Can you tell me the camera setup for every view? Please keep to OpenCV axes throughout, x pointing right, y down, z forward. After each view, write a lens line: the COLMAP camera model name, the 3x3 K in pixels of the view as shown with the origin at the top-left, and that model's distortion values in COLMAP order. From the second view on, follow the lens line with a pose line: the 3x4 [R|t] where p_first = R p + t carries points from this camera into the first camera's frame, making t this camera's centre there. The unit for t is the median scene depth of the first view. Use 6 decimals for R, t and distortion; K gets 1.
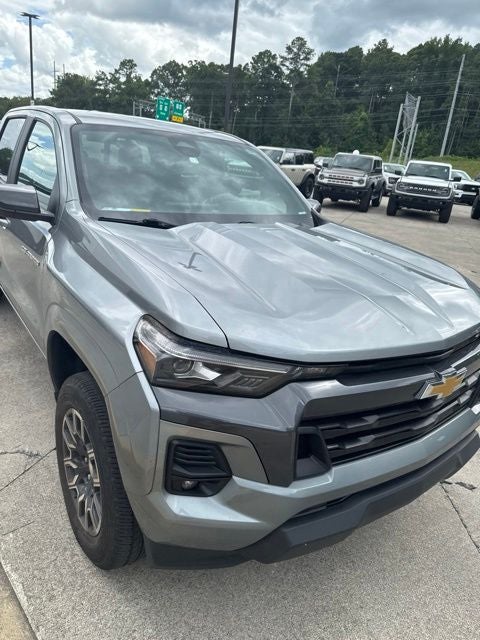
lens RADIAL K [[450.4, 0, 241.4], [0, 450.4, 318.7], [0, 0, 1]] dist [0.011563, -0.024010]
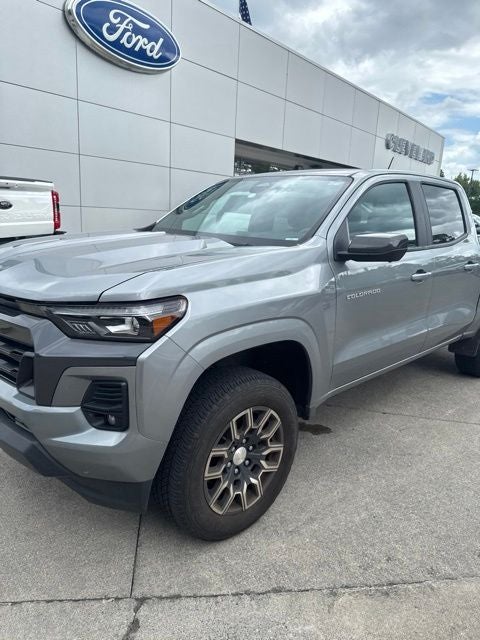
lens RADIAL K [[450.1, 0, 240.9], [0, 450.1, 317.3], [0, 0, 1]] dist [-0.000485, -0.008570]
pose [[0.154720, 0.131116, -0.979219, 1.613787], [-0.361613, 0.929891, 0.067375, -0.194453], [0.919401, 0.343674, 0.191286, 1.309480]]
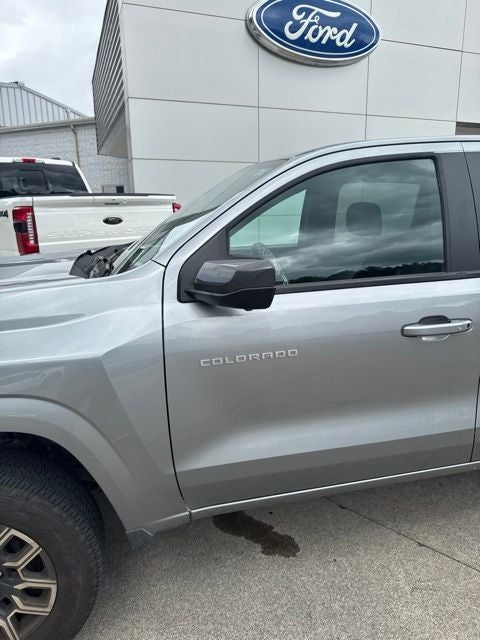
lens RADIAL K [[453.1, 0, 250.1], [0, 453.1, 321.3], [0, 0, 1]] dist [-0.002989, -0.008809]
pose [[-0.370921, 0.123994, -0.920349, 1.004348], [-0.341135, 0.903567, 0.259218, -0.604671], [0.863738, 0.410113, -0.292853, 2.163272]]
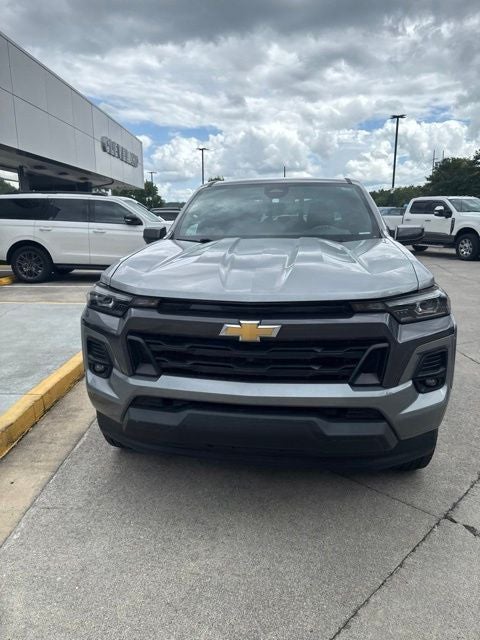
lens RADIAL K [[449.4, 0, 238.5], [0, 449.4, 319.3], [0, 0, 1]] dist [-0.001639, -0.012578]
pose [[0.723697, 0.043620, -0.688738, 1.104216], [-0.155447, 0.982657, -0.101103, 0.209645], [0.672383, 0.180230, 0.717926, 0.079980]]
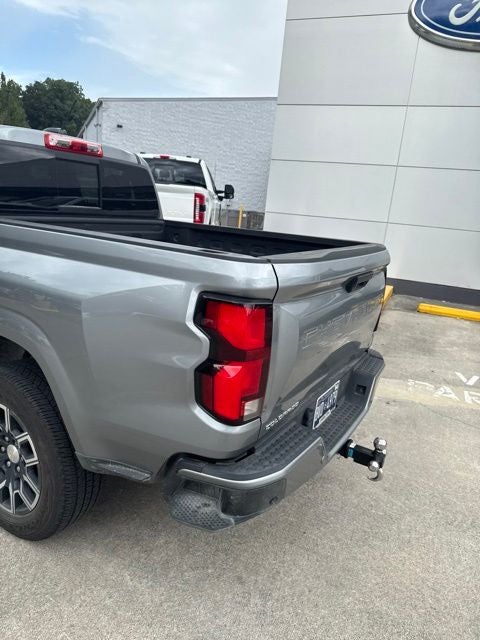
lens RADIAL K [[449.1, 0, 241.0], [0, 449.1, 324.3], [0, 0, 1]] dist [0.002324, -0.017380]
pose [[-0.889674, -0.067580, -0.451568, -0.625411], [-0.311402, 0.813096, 0.491837, -1.432930], [0.333930, 0.578193, -0.744435, 3.993179]]
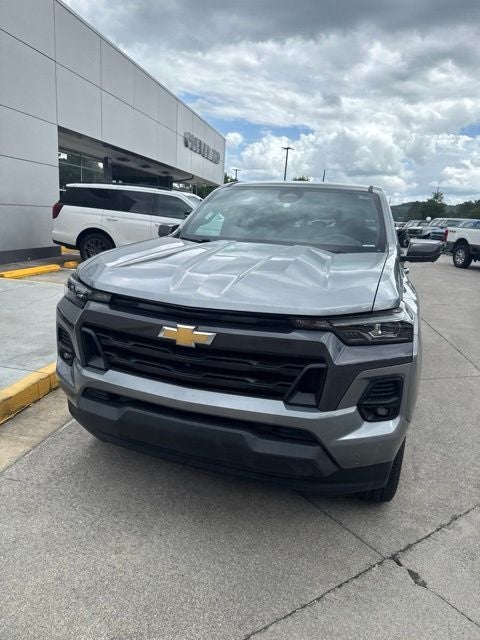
lens RADIAL K [[445.4, 0, 239.1], [0, 445.4, 323.0], [0, 0, 1]] dist [0.024122, -0.035810]
pose [[0.597664, 0.119968, -0.792720, 1.300439], [-0.268580, 0.961571, -0.056971, 0.120941], [0.755422, 0.246958, 0.606917, 0.318080]]
